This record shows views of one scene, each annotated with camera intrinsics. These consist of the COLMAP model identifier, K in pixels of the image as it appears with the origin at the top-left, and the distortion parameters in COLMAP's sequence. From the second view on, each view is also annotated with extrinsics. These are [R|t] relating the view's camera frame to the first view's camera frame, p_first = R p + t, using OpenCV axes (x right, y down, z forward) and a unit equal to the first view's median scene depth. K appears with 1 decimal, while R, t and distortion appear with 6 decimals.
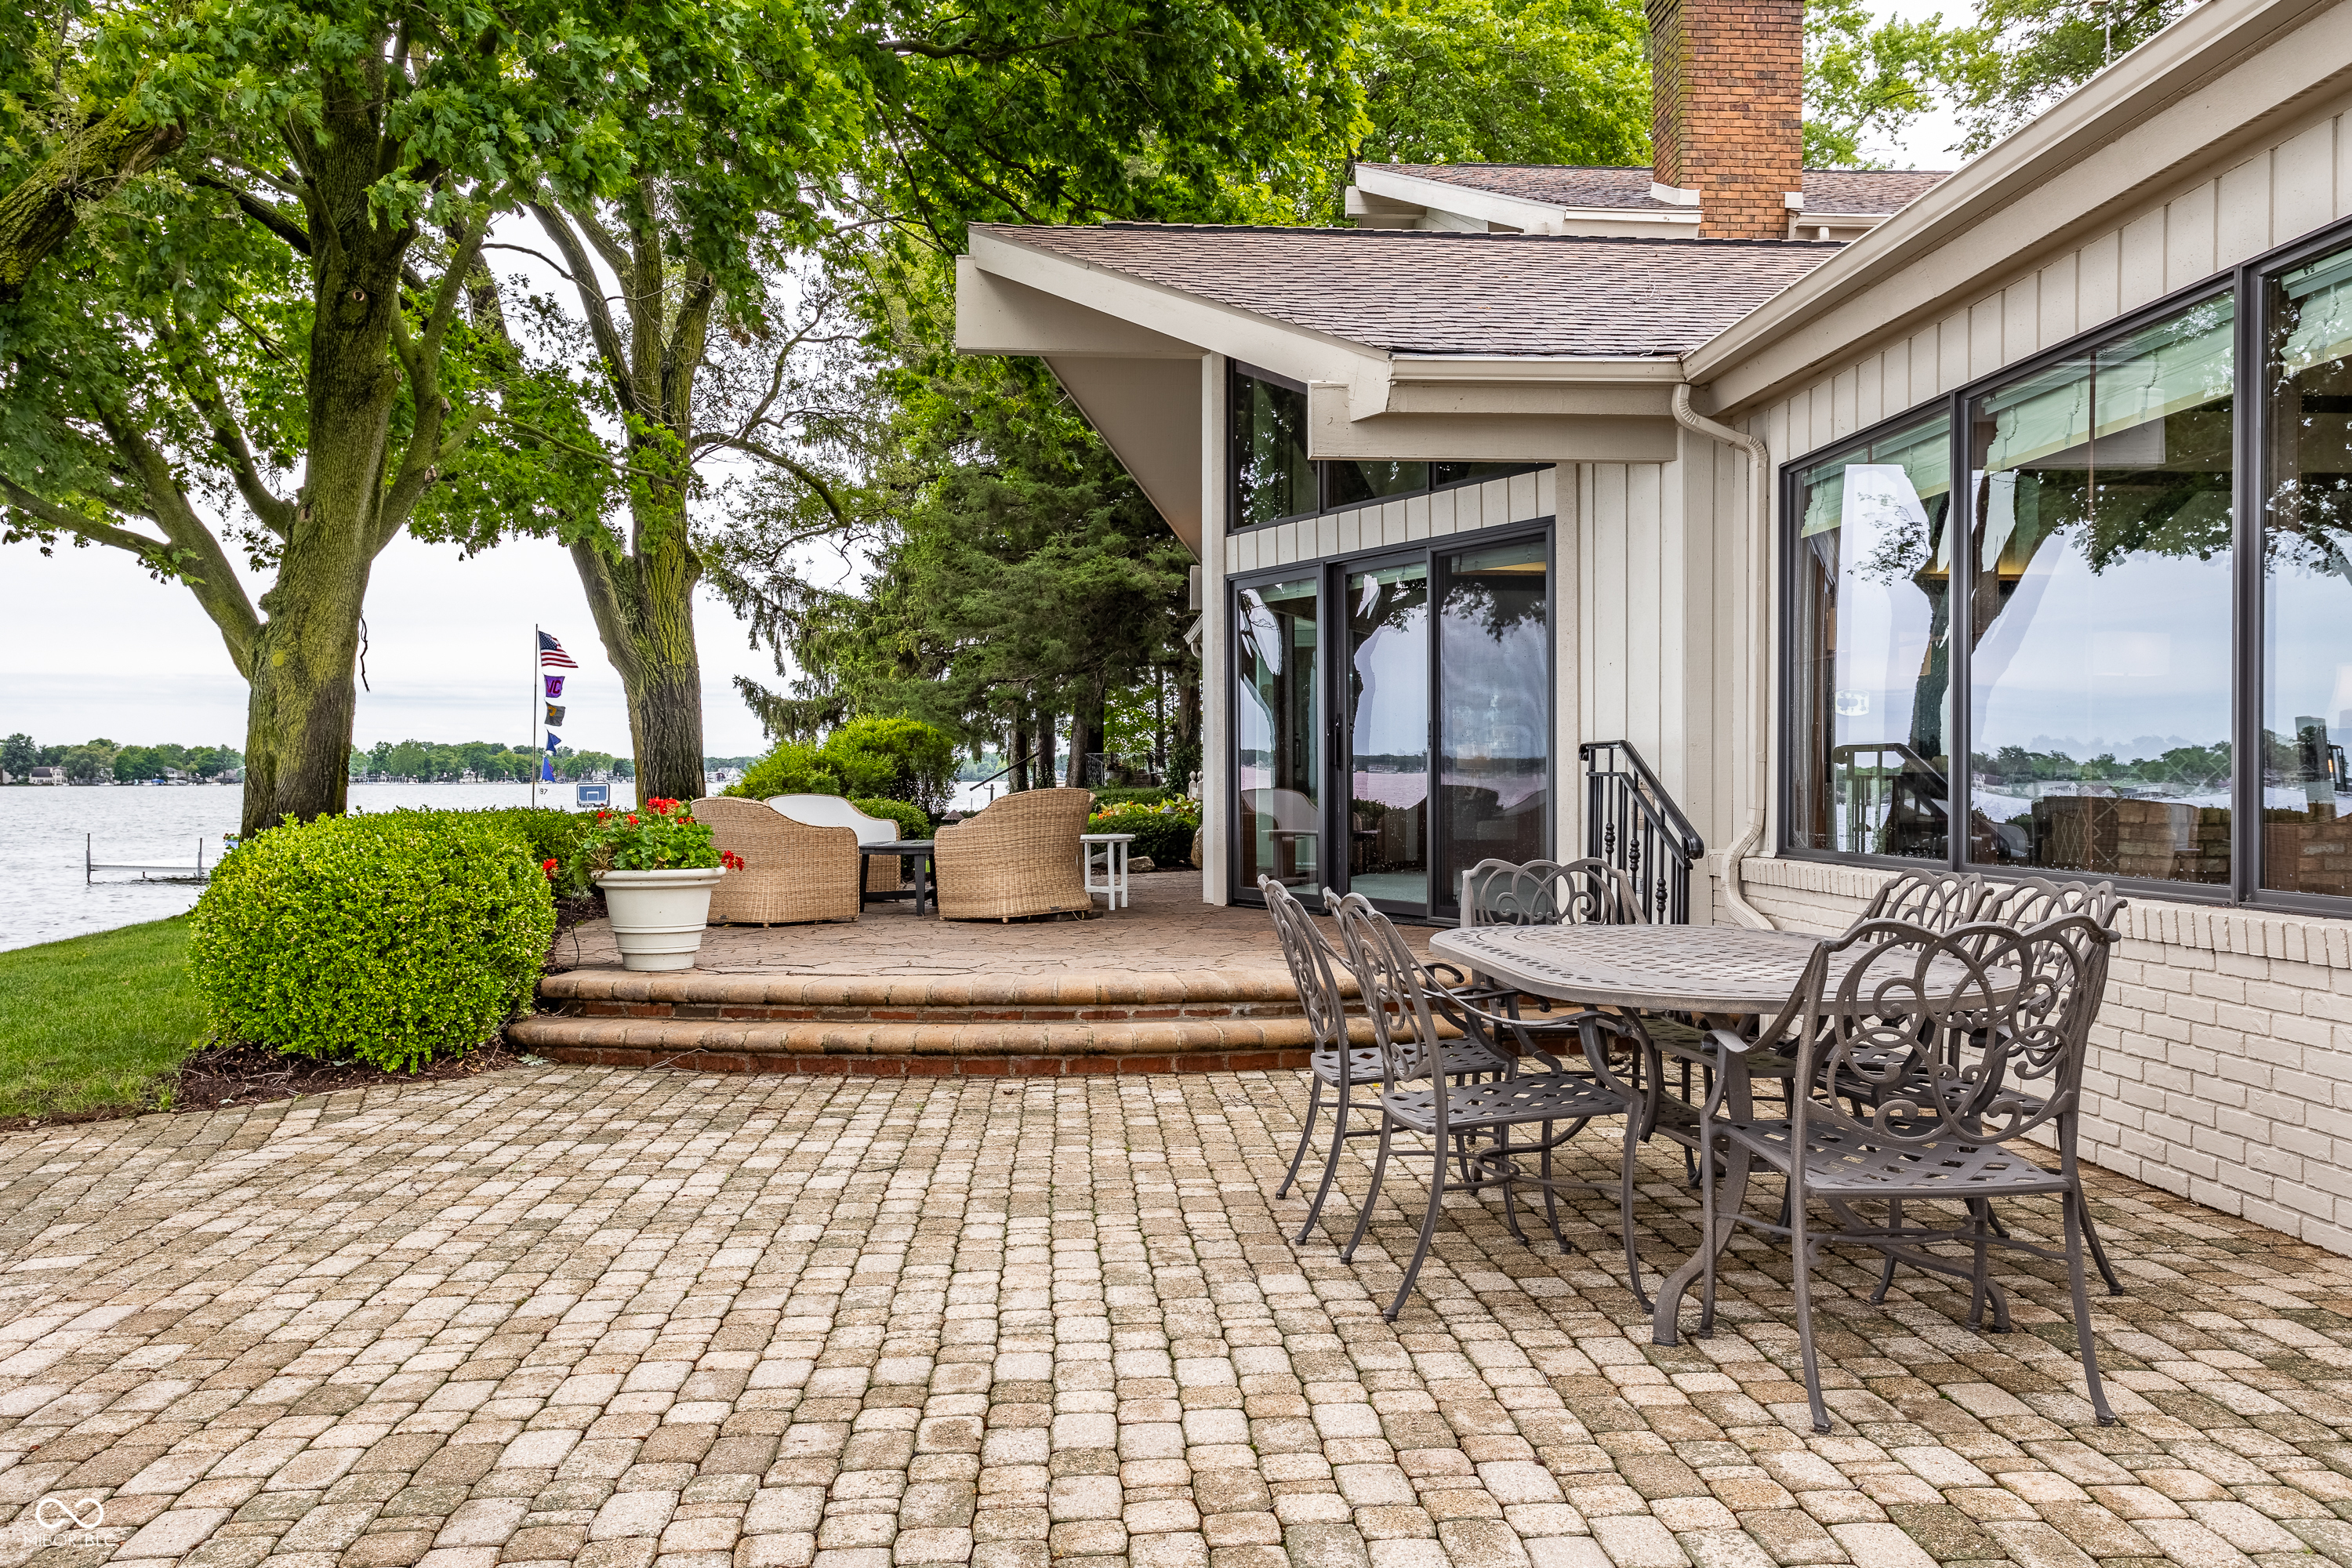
lens RADIAL K [[1800.6, 0, 1176.0], [0, 1800.6, 784.0], [0, 0, 1]] dist [0.005199, 0.002984]
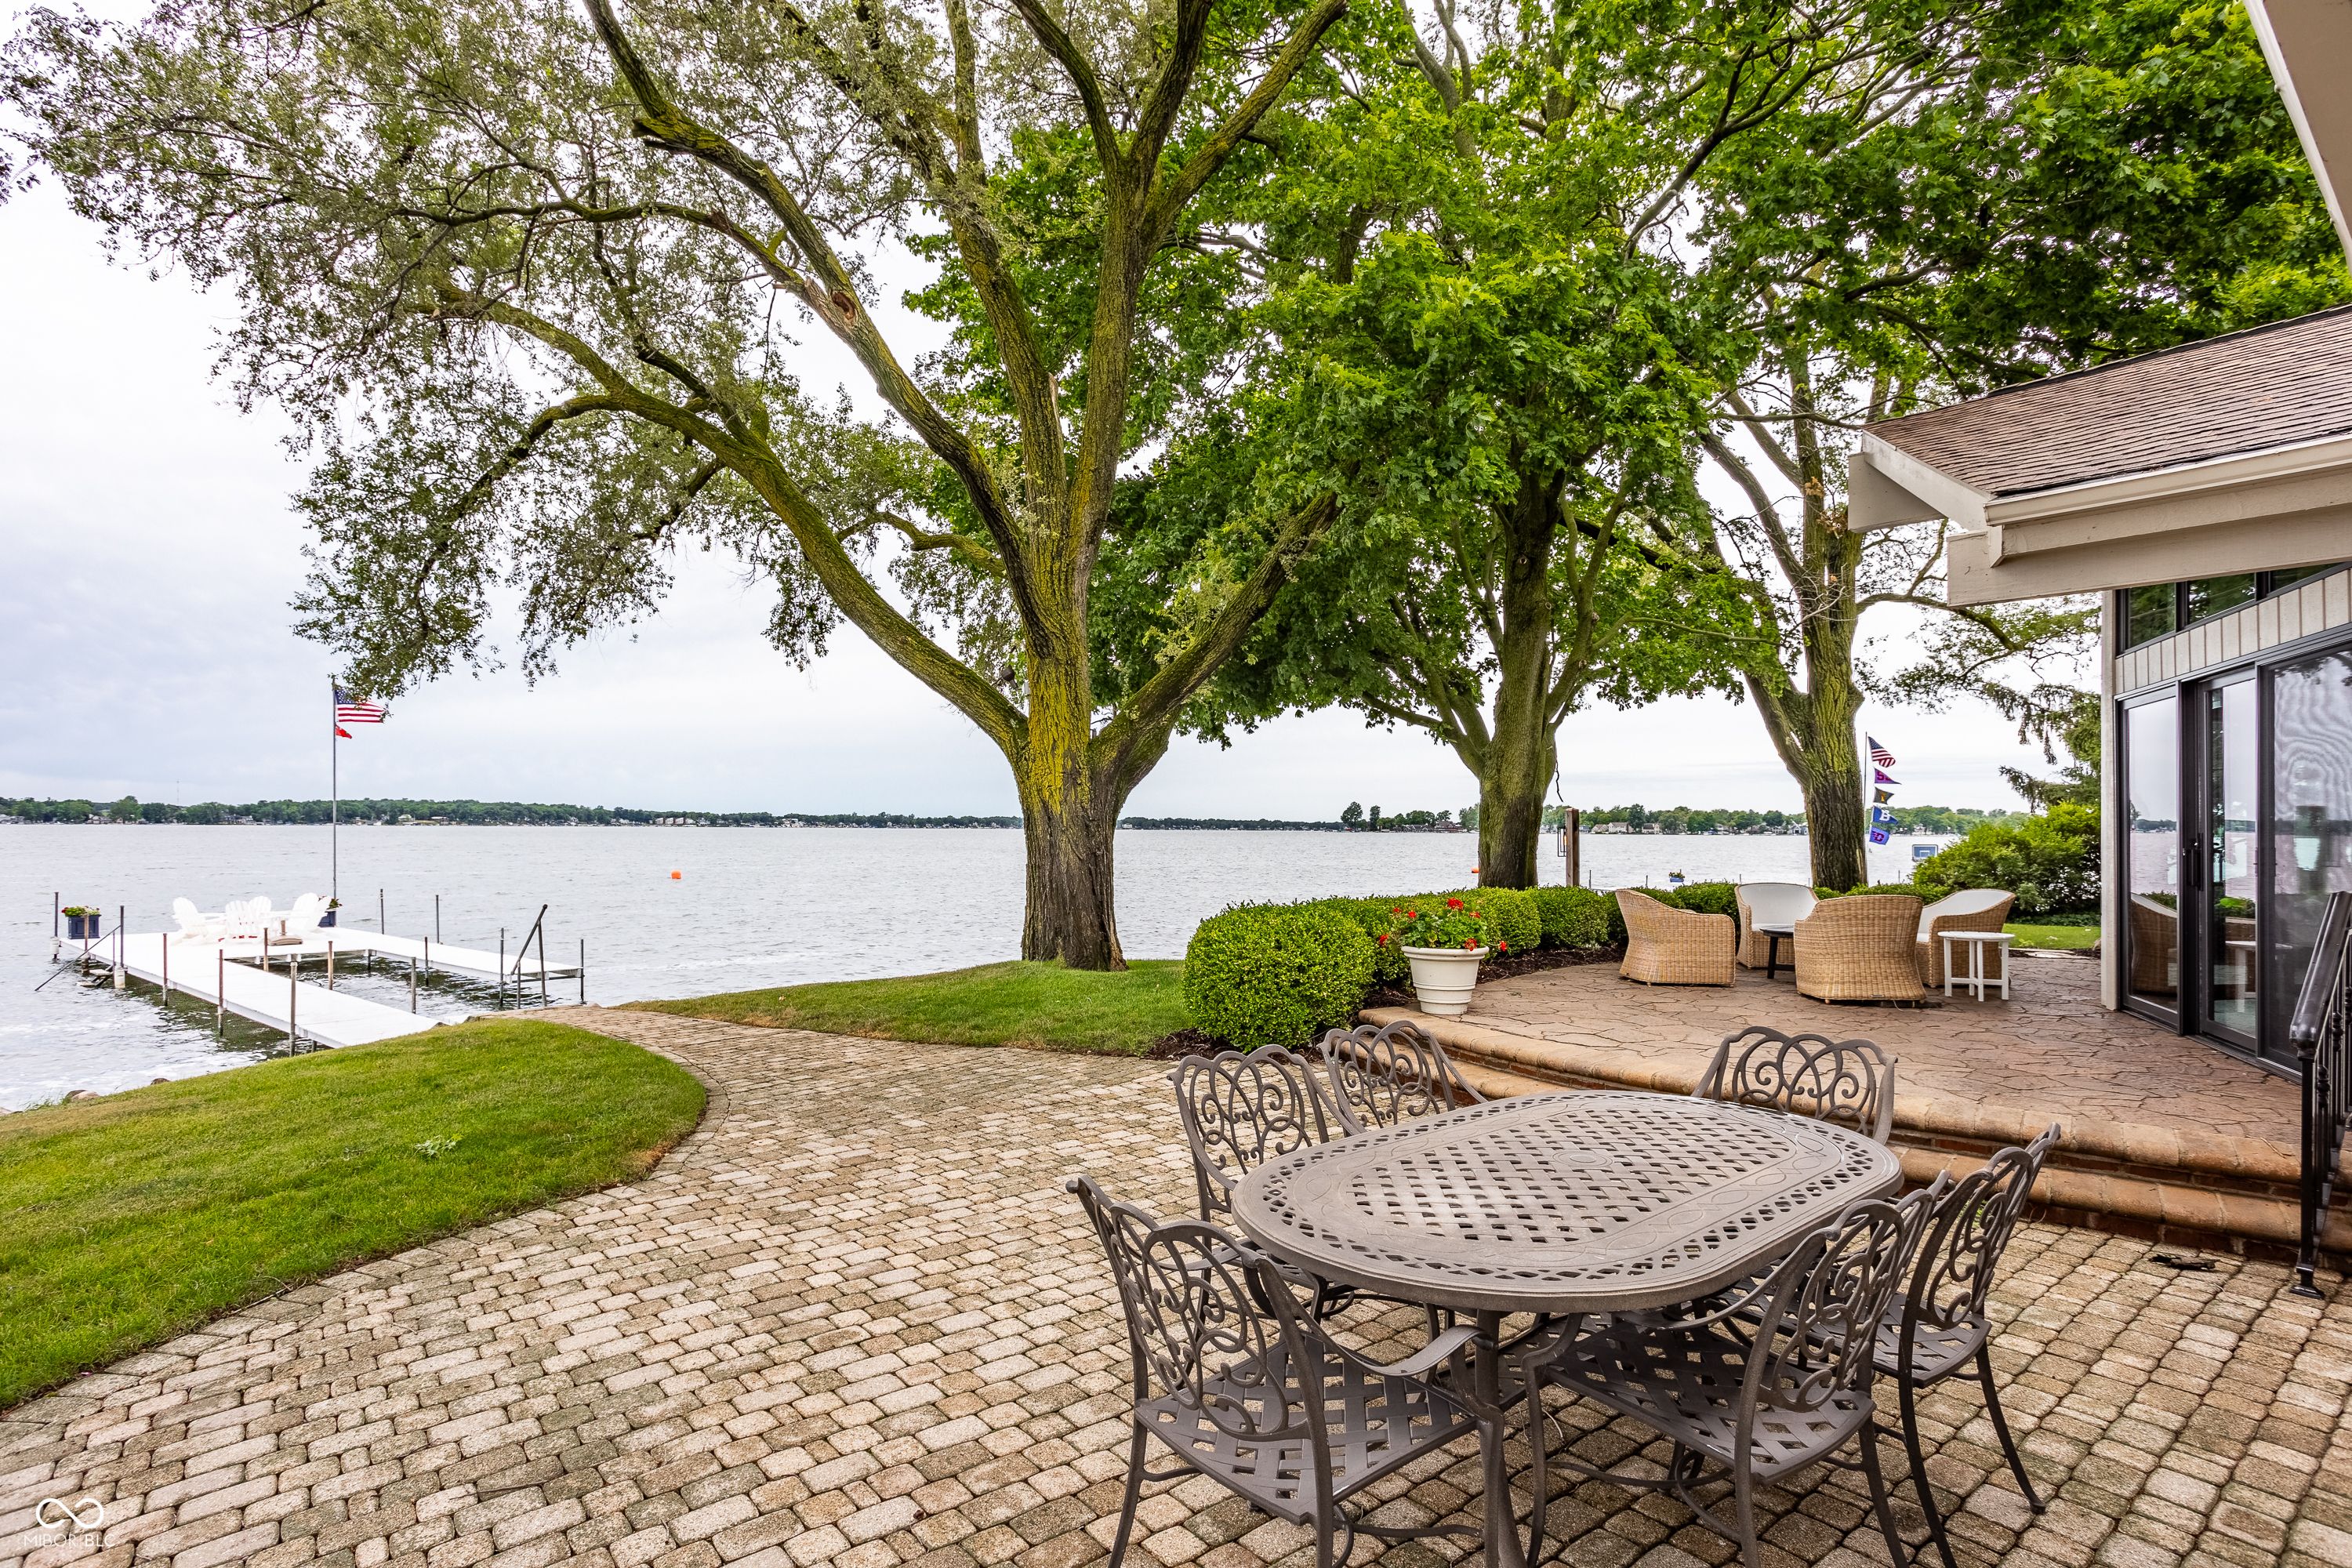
lens RADIAL K [[1165.8, 0, 1174.4], [0, 1165.8, 837.3], [0, 0, 1]] dist [-0.054421, 0.033171]
pose [[0.575135, 0.012198, -0.817968, 0.328968], [-0.009448, 0.999921, 0.008268, -0.043446], [0.818004, 0.002973, 0.575205, 0.221215]]
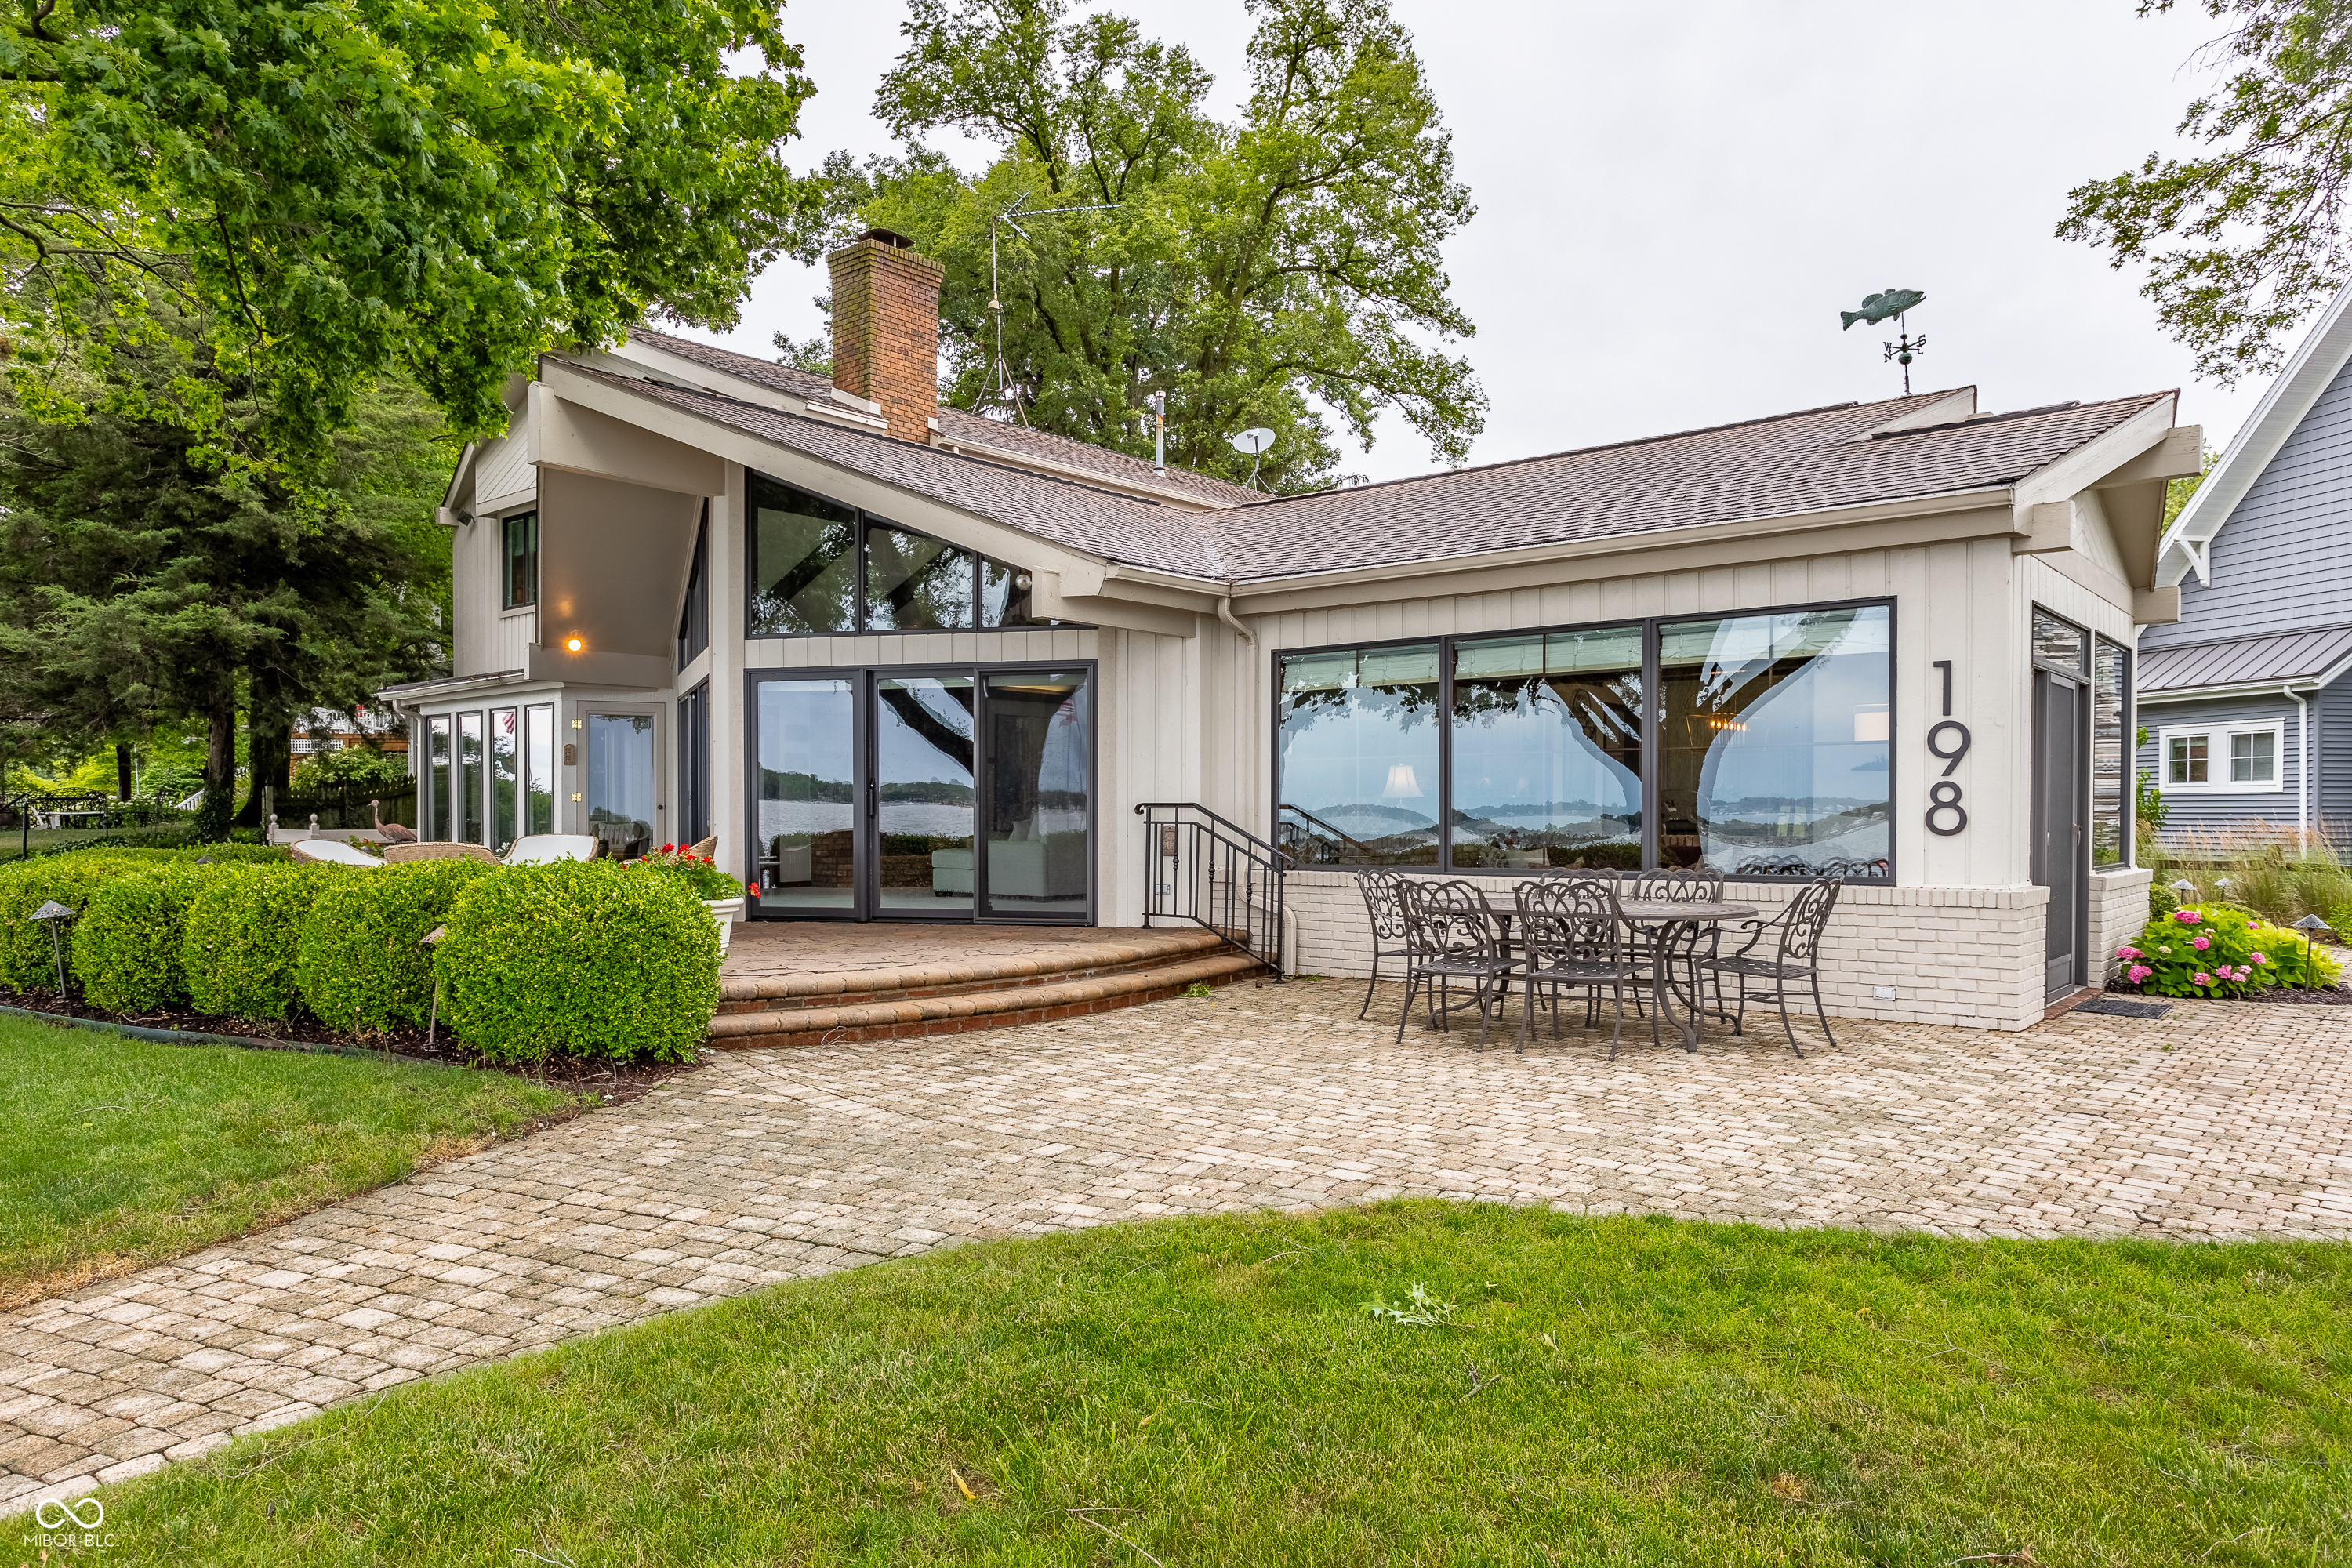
lens RADIAL K [[1528.8, 0, 1176.0], [0, 1528.8, 784.0], [0, 0, 1]] dist [-0.001479, 0.004837]
pose [[0.703673, 0.016000, 0.710344, -0.699165], [0.001027, 0.999722, -0.023536, -0.007181], [-0.710523, 0.017291, 0.703461, -0.000682]]
